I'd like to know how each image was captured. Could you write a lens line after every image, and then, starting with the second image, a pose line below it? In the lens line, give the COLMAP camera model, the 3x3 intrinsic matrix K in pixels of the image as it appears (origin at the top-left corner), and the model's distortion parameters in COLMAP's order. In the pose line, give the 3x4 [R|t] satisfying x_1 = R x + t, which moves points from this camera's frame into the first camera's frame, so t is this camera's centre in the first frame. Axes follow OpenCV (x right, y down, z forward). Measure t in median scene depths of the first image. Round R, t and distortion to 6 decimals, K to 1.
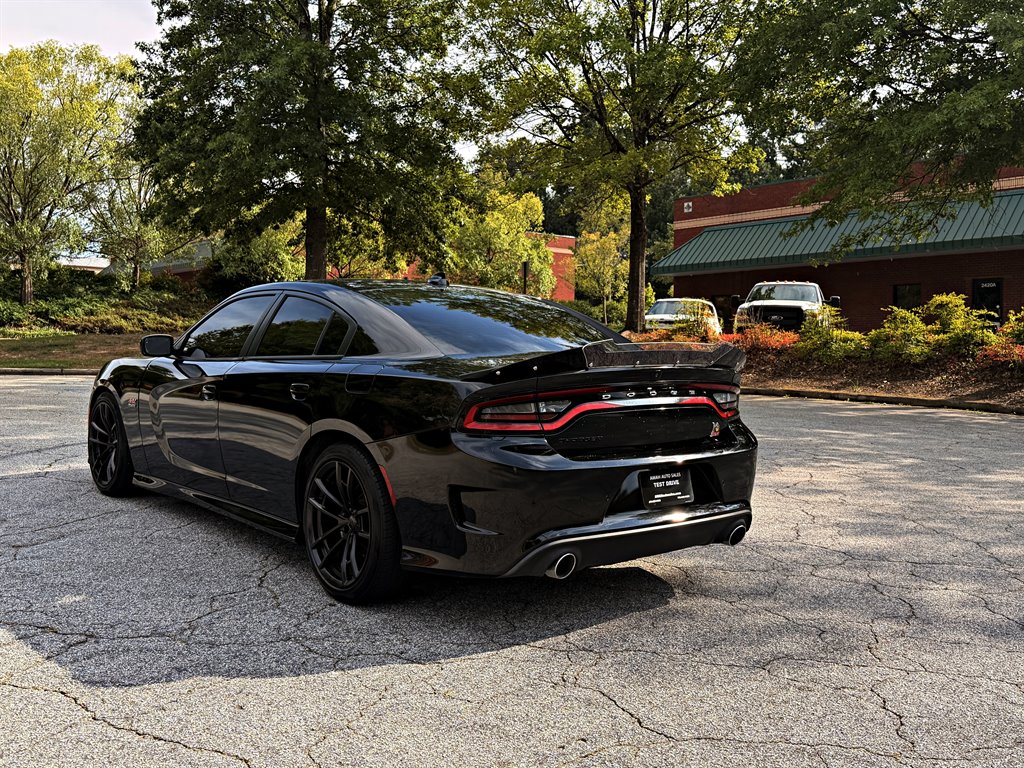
lens RADIAL K [[1009.7, 0, 513.3], [0, 1009.7, 386.7], [0, 0, 1]] dist [0.170377, -0.348572]
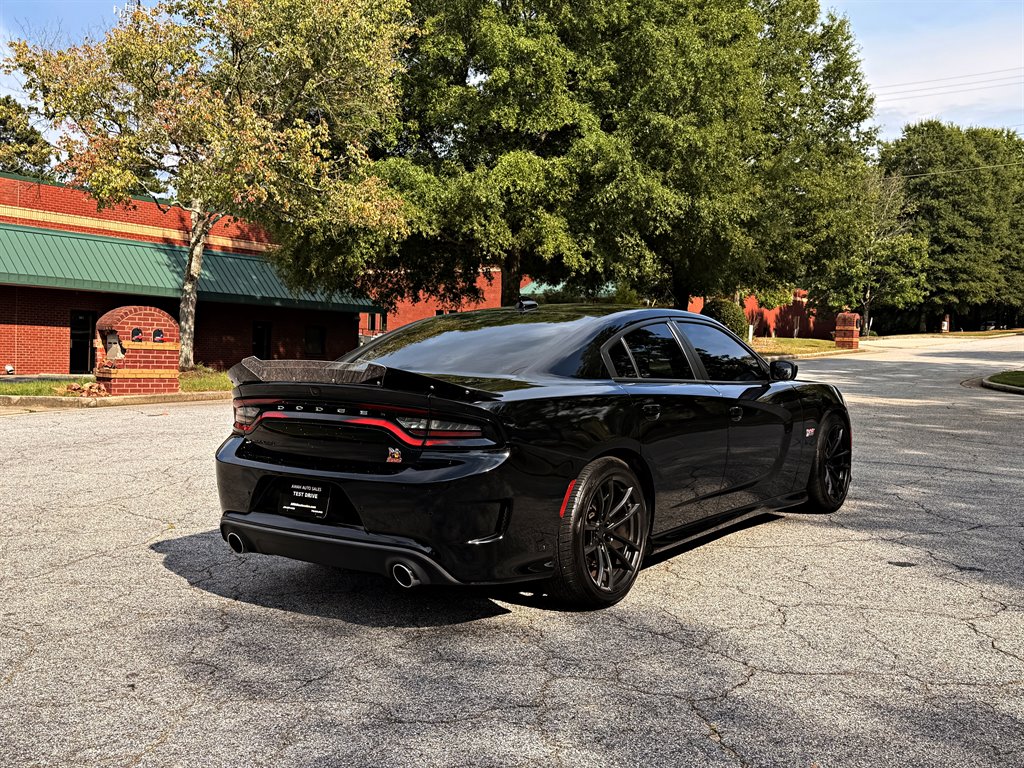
lens RADIAL K [[1009.7, 0, 513.3], [0, 1009.7, 386.7], [0, 0, 1]] dist [0.170377, -0.348572]
pose [[0.240850, 0.032725, -0.970010, 1.209205], [-0.060303, 0.998005, 0.018696, -0.048544], [0.968687, 0.053992, 0.242343, 0.937698]]
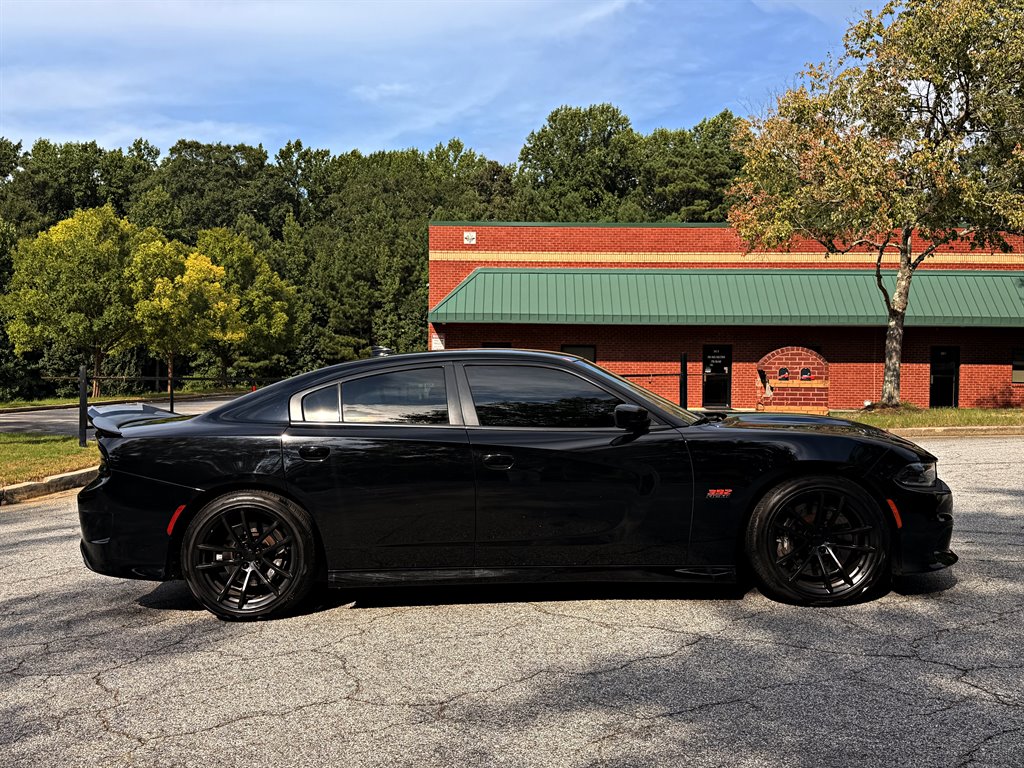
lens RADIAL K [[1009.7, 0, 513.3], [0, 1009.7, 386.7], [0, 0, 1]] dist [0.170377, -0.348572]
pose [[-0.658314, 0.003481, -0.752735, 0.902240], [-0.036105, 0.998692, 0.036194, -0.145957], [0.751877, 0.051004, -0.657328, 2.410046]]
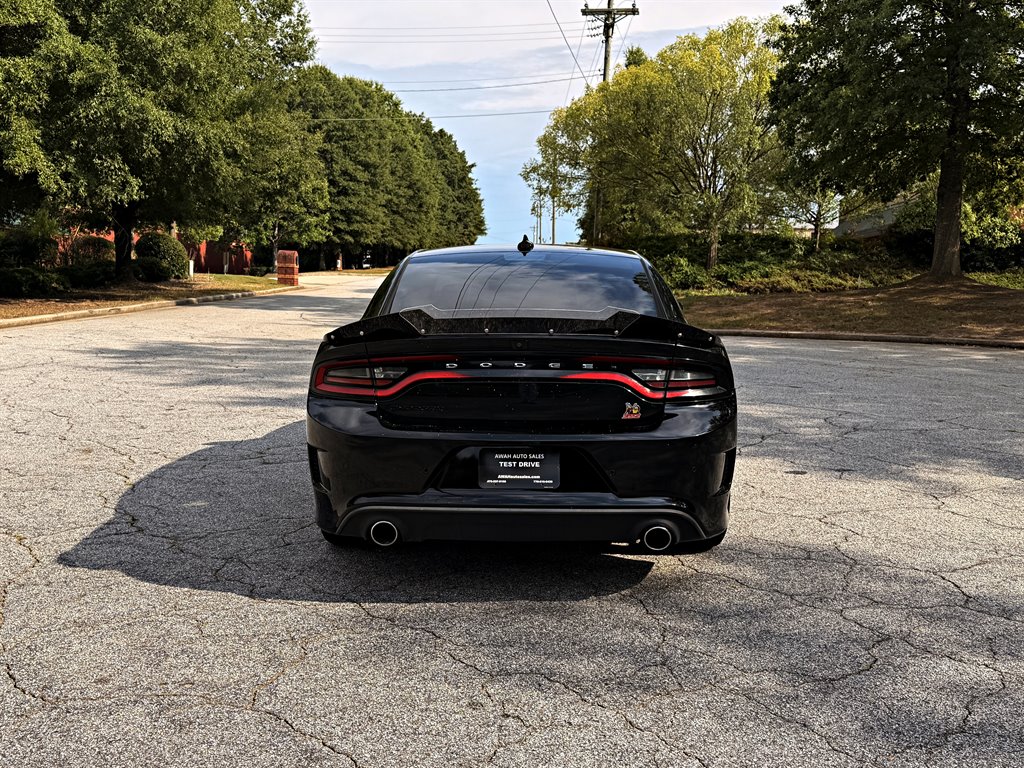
lens RADIAL K [[1009.7, 0, 513.3], [0, 1009.7, 386.7], [0, 0, 1]] dist [0.170377, -0.348572]
pose [[0.753248, 0.059464, -0.655043, 0.729927], [-0.033927, 0.998092, 0.051591, -0.020550], [0.656861, -0.016637, 0.753829, 0.310122]]
